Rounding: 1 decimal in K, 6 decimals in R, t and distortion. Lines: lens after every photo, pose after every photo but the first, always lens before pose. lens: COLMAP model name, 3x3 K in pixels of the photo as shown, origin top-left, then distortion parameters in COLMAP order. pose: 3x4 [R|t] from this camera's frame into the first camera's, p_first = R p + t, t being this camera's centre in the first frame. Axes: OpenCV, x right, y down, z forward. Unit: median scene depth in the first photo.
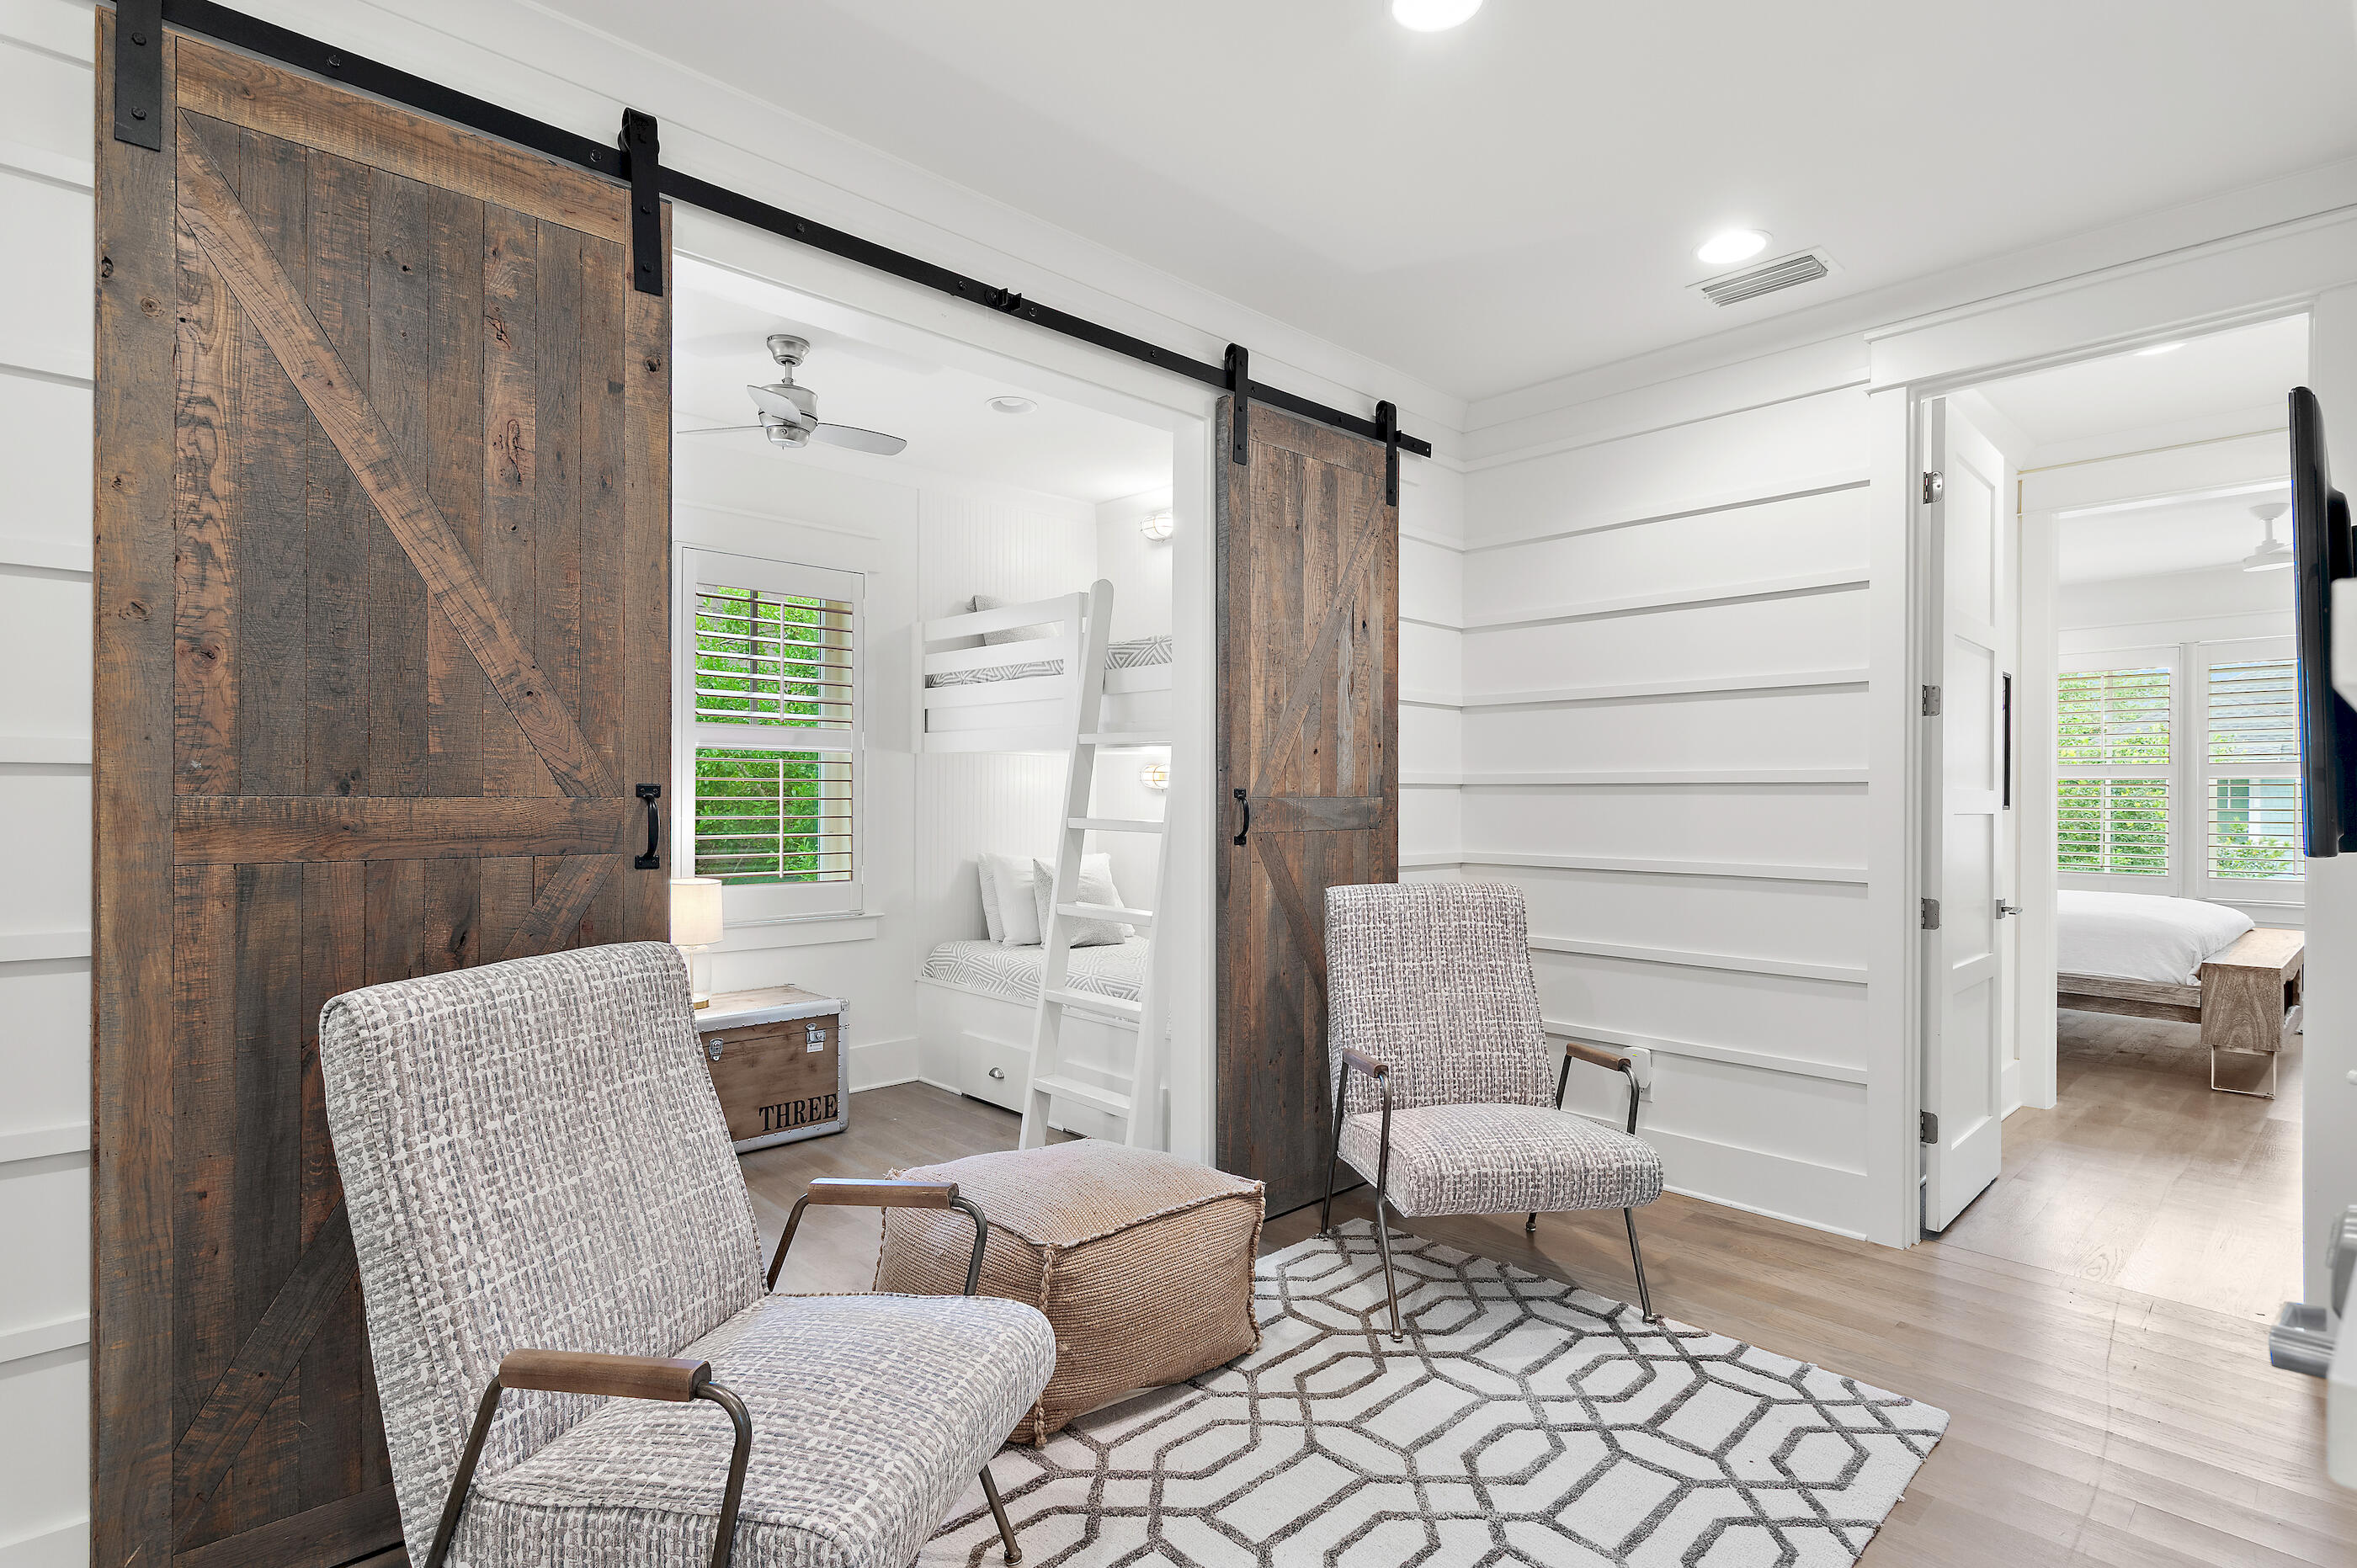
lens RADIAL K [[1155.5, 0, 1190.4], [0, 1155.5, 786.3], [0, 0, 1]] dist [0.006960, -0.002721]
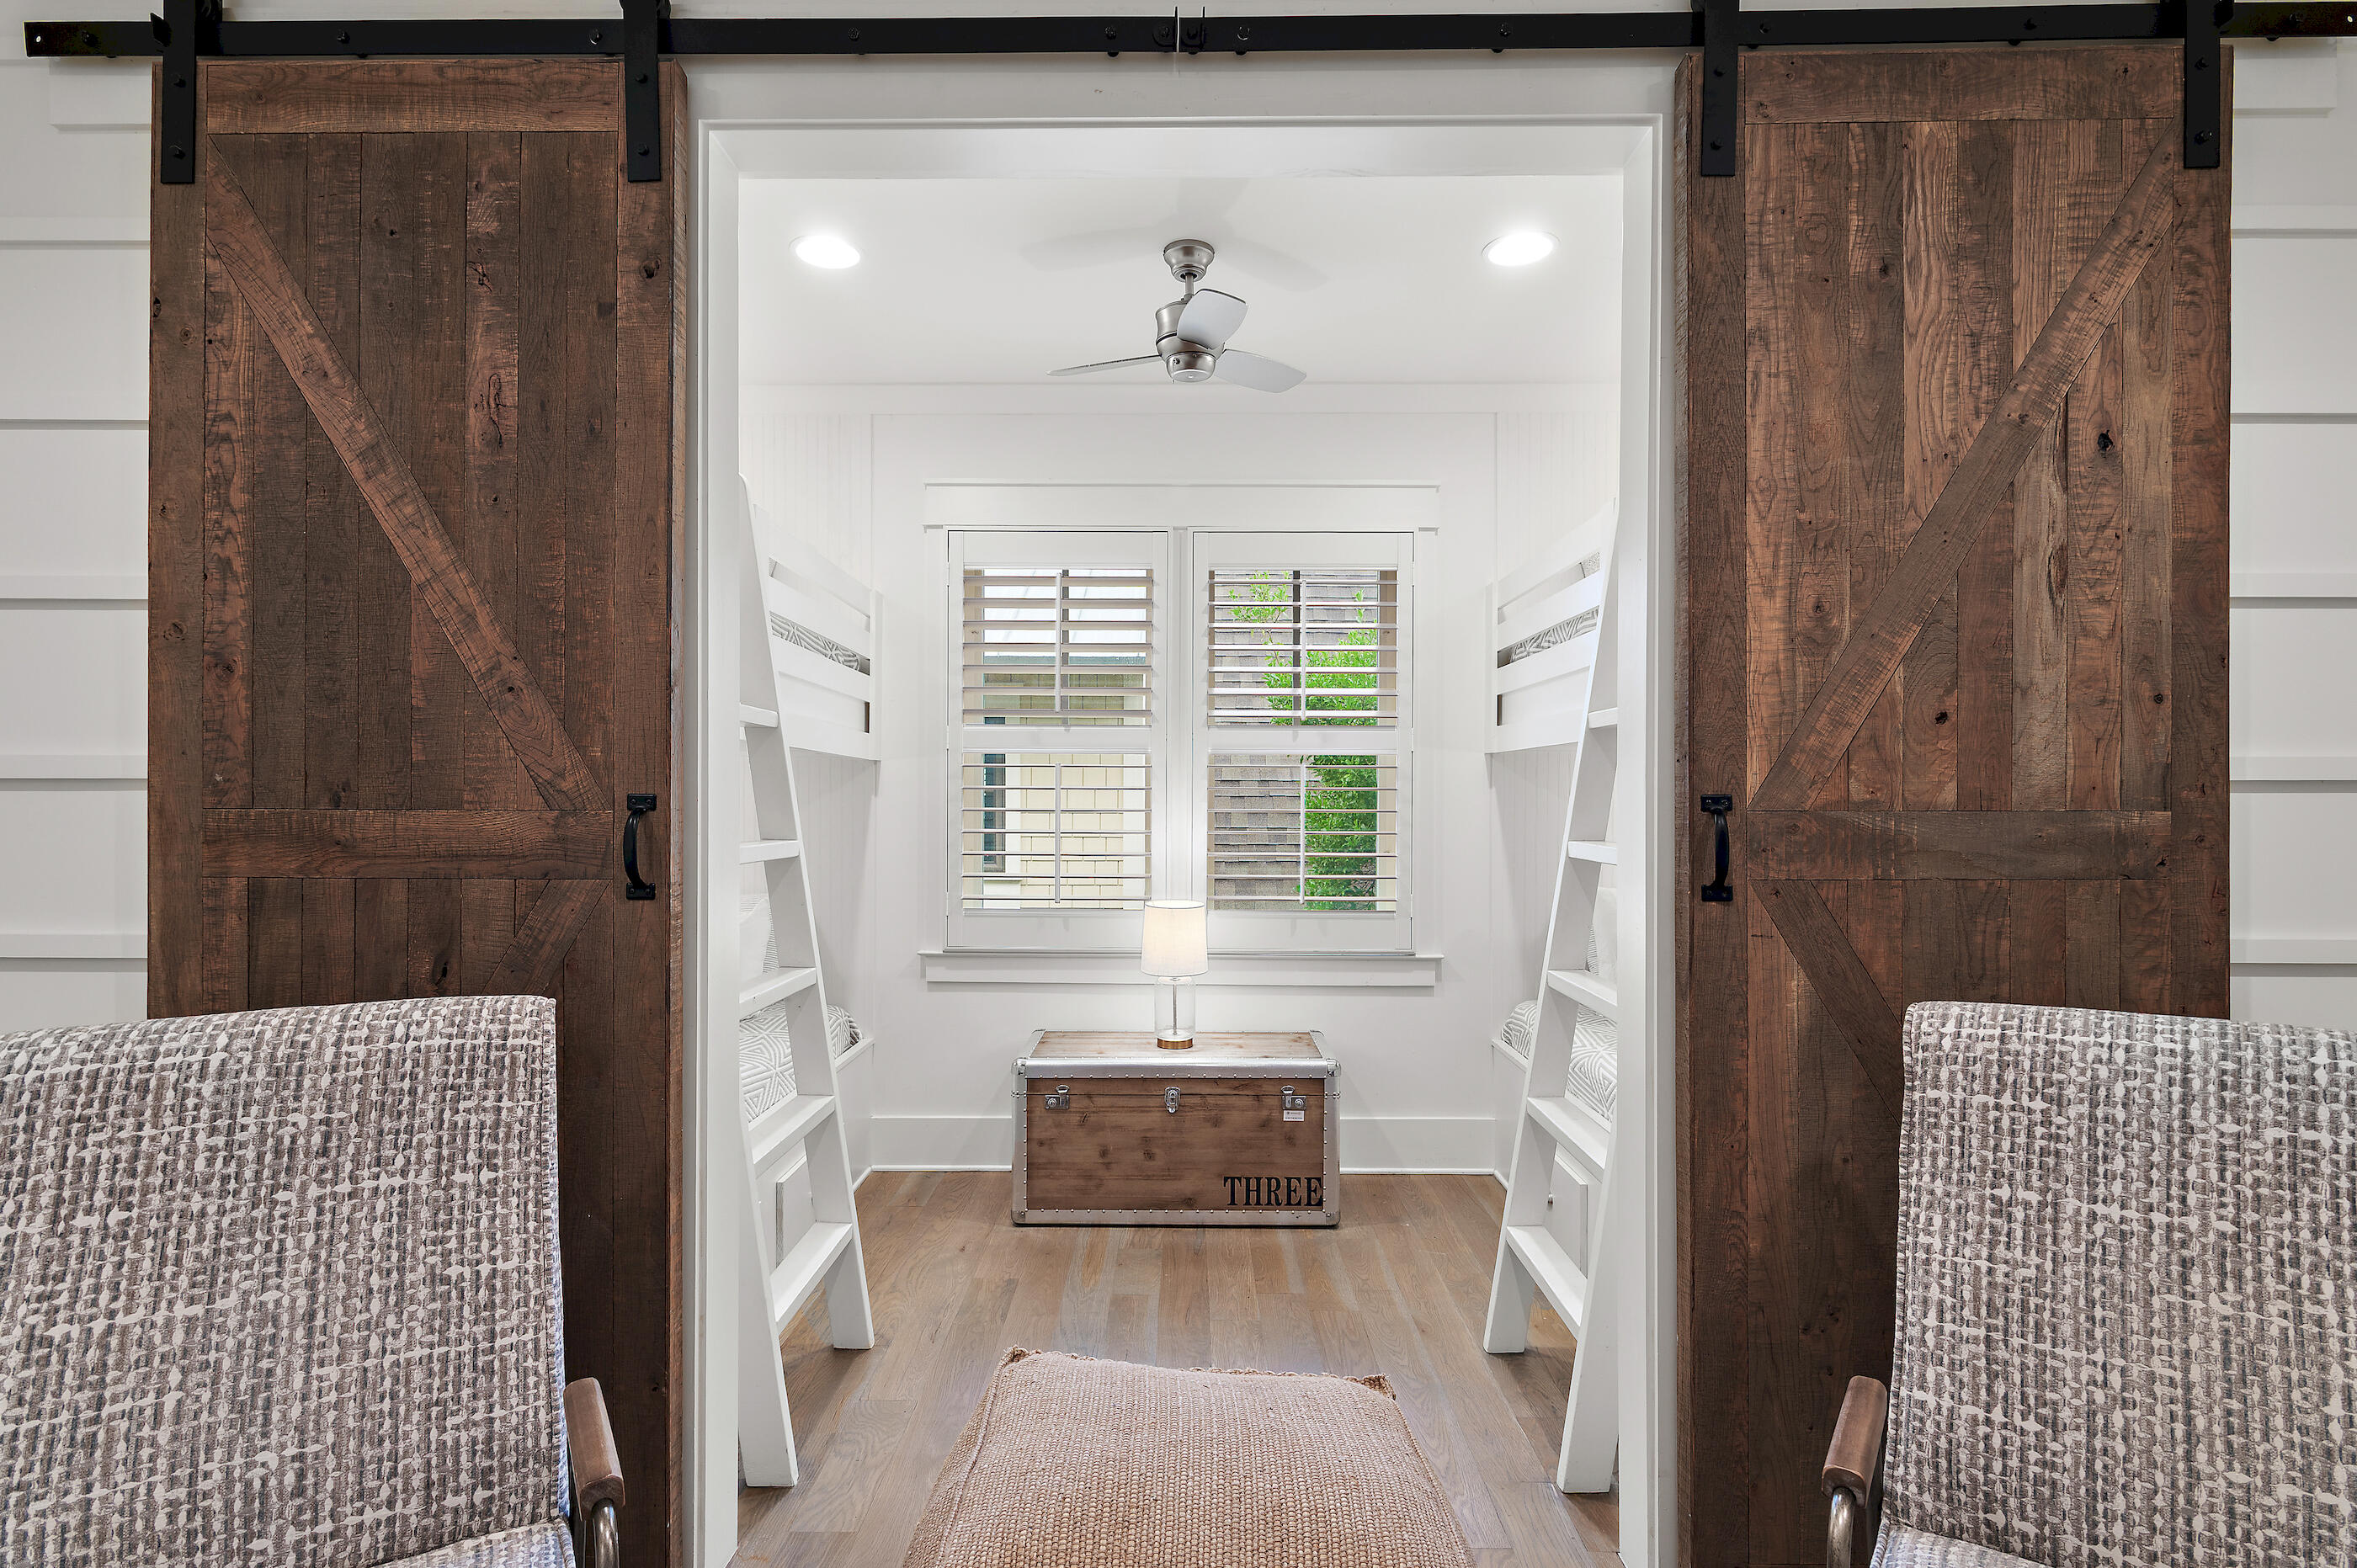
lens RADIAL K [[1155.5, 0, 1174.0], [0, 1155.5, 800.8], [0, 0, 1]] dist [0.006960, -0.002721]
pose [[0.715380, -0.003984, -0.698725, 0.372329], [0.006220, 0.999980, 0.000667, 0.004869], [0.698708, -0.004824, 0.715391, 0.716848]]
